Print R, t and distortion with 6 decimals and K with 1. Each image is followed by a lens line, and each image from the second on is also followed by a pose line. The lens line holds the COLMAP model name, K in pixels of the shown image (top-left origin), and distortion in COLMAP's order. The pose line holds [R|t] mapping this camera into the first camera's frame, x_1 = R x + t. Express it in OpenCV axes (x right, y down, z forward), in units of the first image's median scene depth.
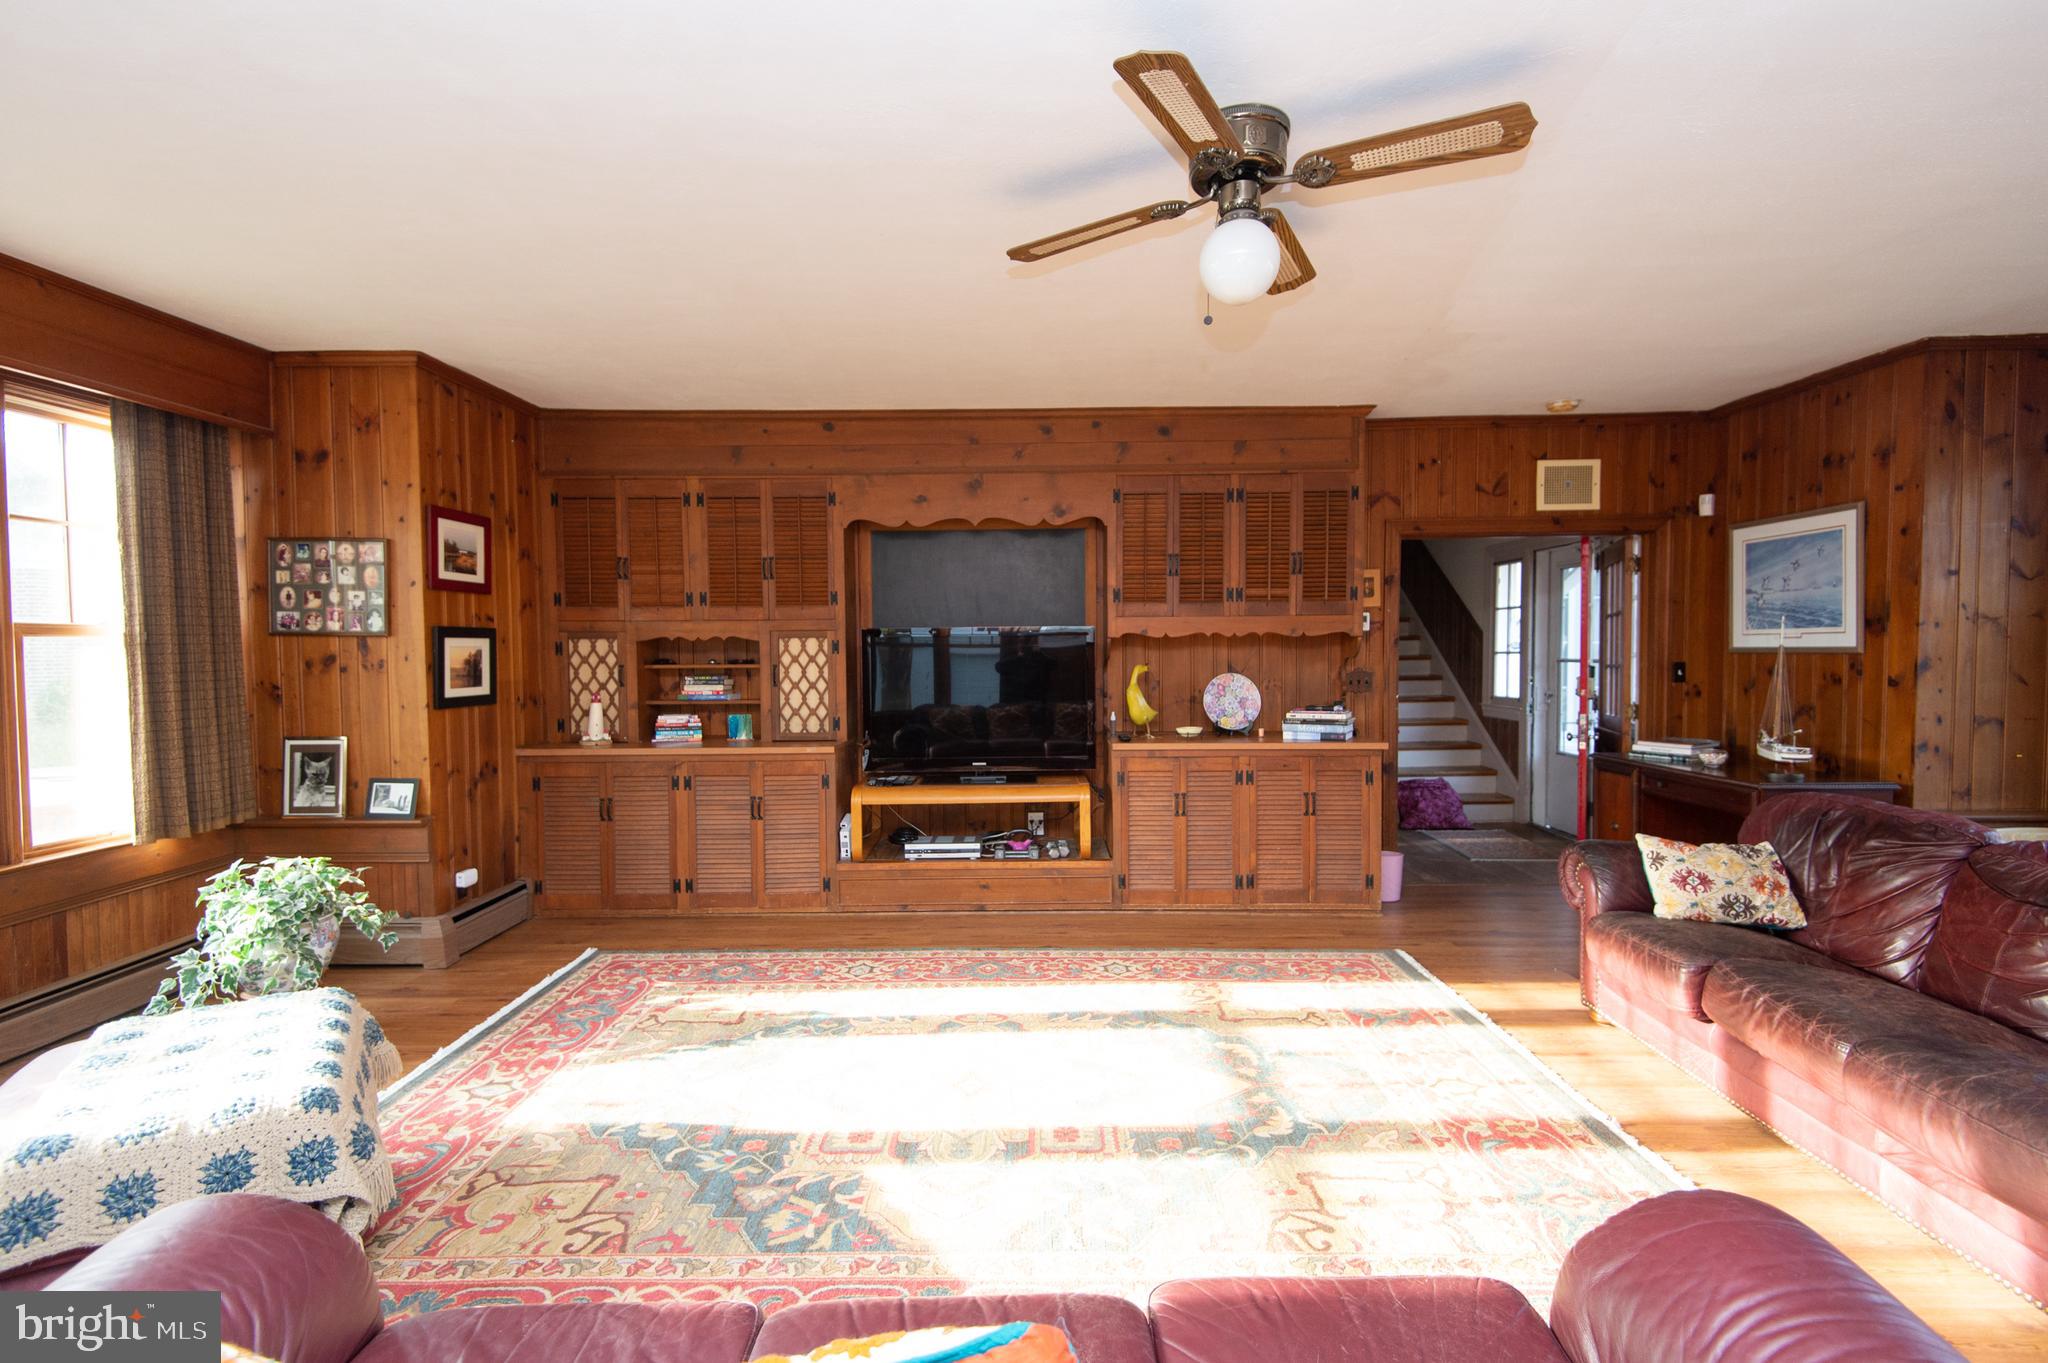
lens RADIAL K [[936.8, 0, 1025.7], [0, 936.8, 685.1], [0, 0, 1]] dist [0.023900, -0.007273]
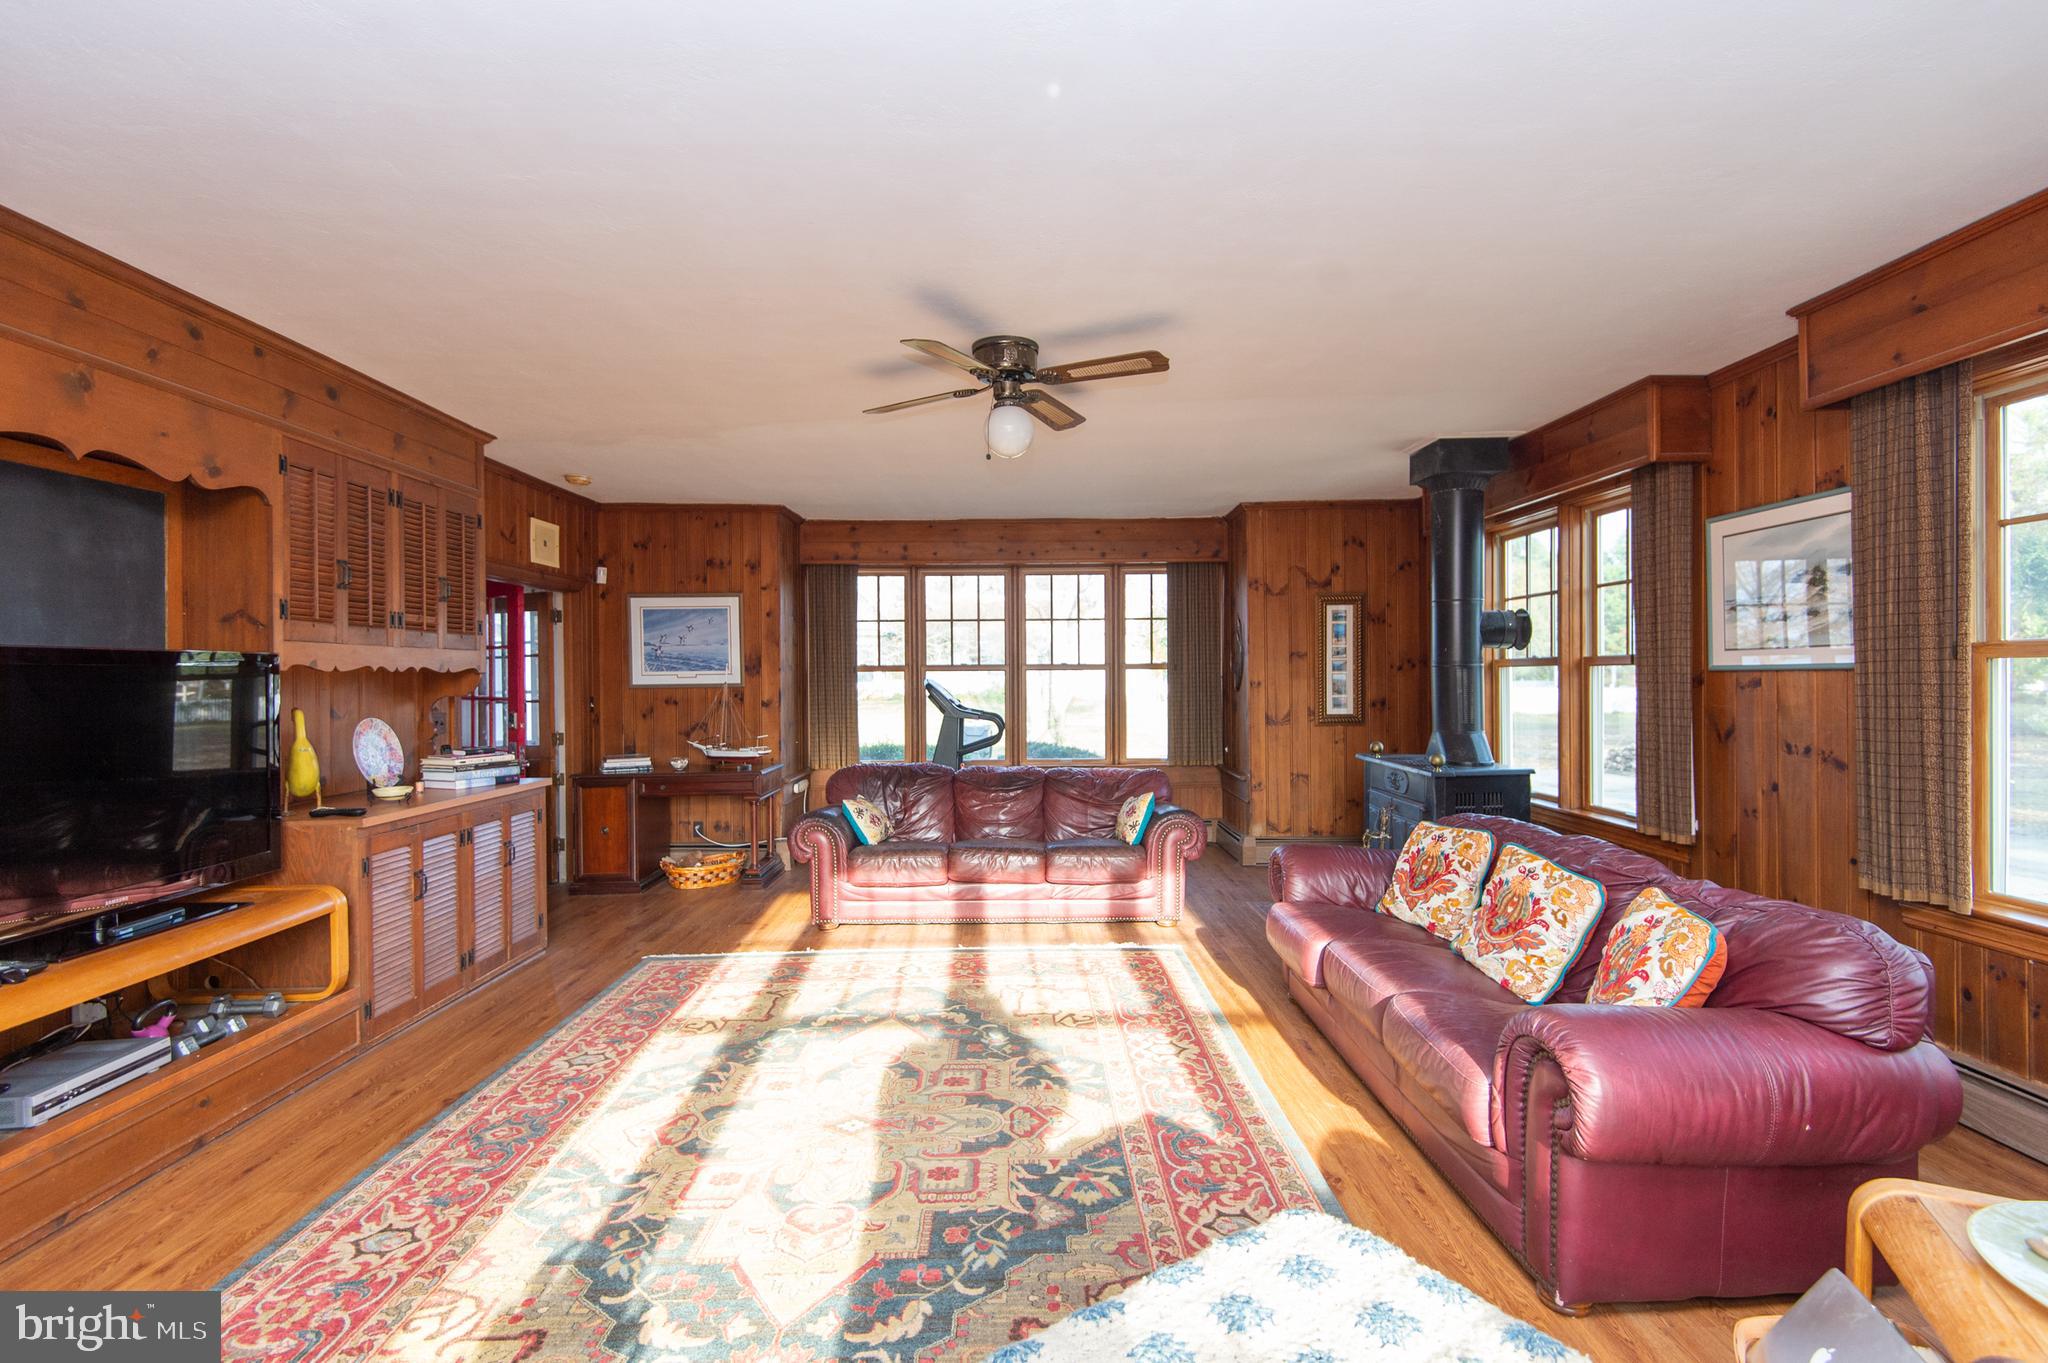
lens RADIAL K [[936.8, 0, 1025.5], [0, 936.8, 682.0], [0, 0, 1]] dist [0.023900, -0.007273]
pose [[-0.023901, 0.001399, 0.999713, -0.683201], [0.050858, 0.998706, -0.000182, -0.016966], [-0.998420, 0.050839, -0.023942, 0.537969]]
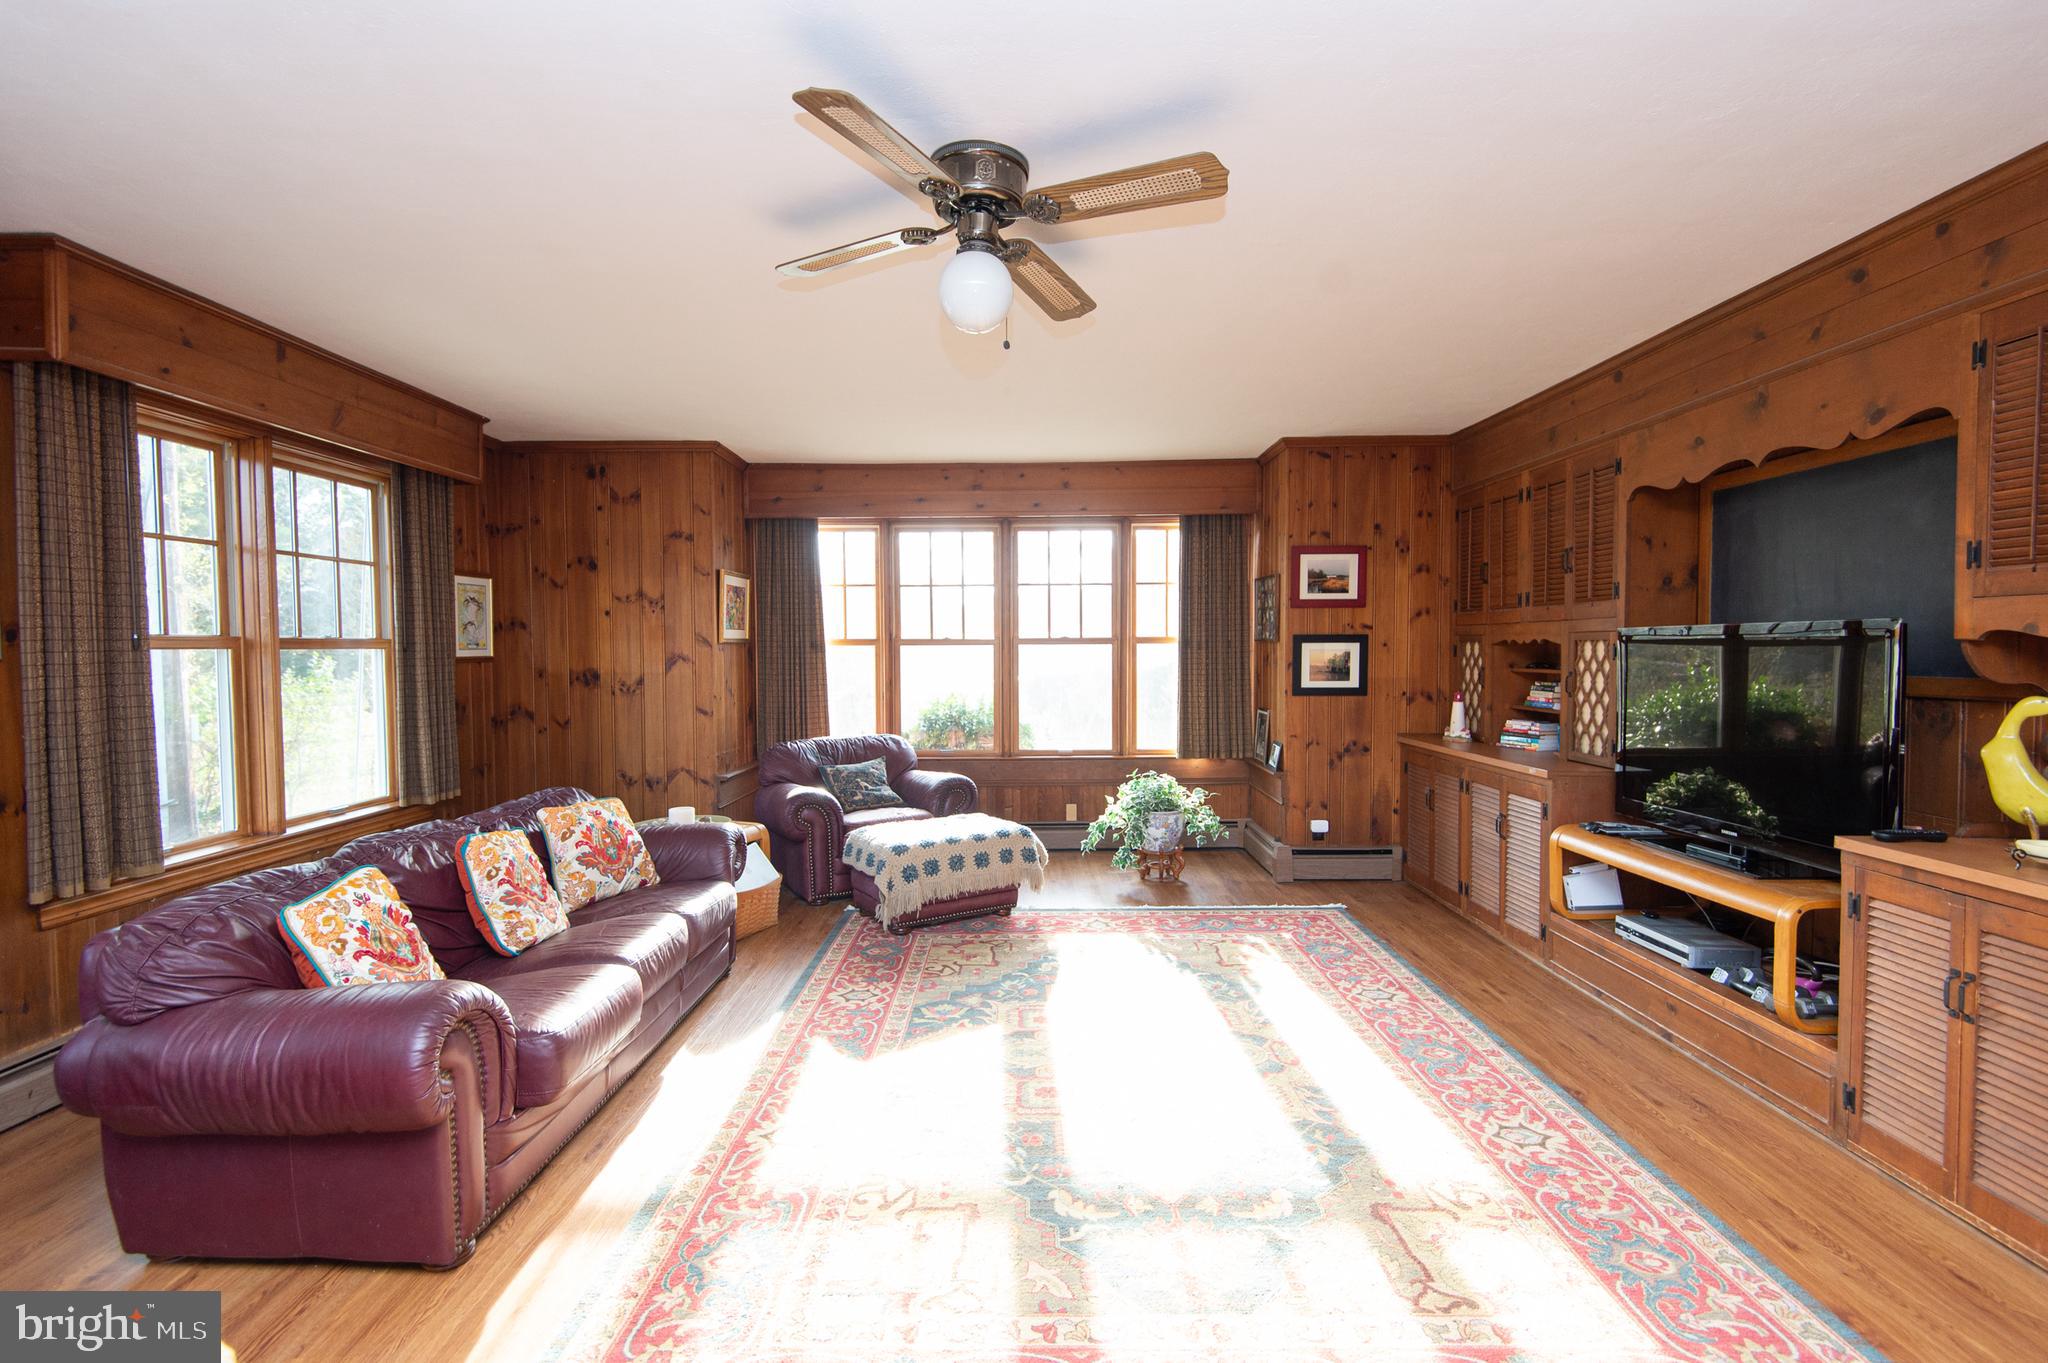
lens RADIAL K [[936.8, 0, 1034.2], [0, 936.8, 681.8], [0, 0, 1]] dist [0.023900, -0.007273]
pose [[0.018903, 0.042518, -0.998917, 0.669276], [-0.040148, 0.998322, 0.041733, -0.032765], [0.999015, 0.039315, 0.020579, 0.553875]]
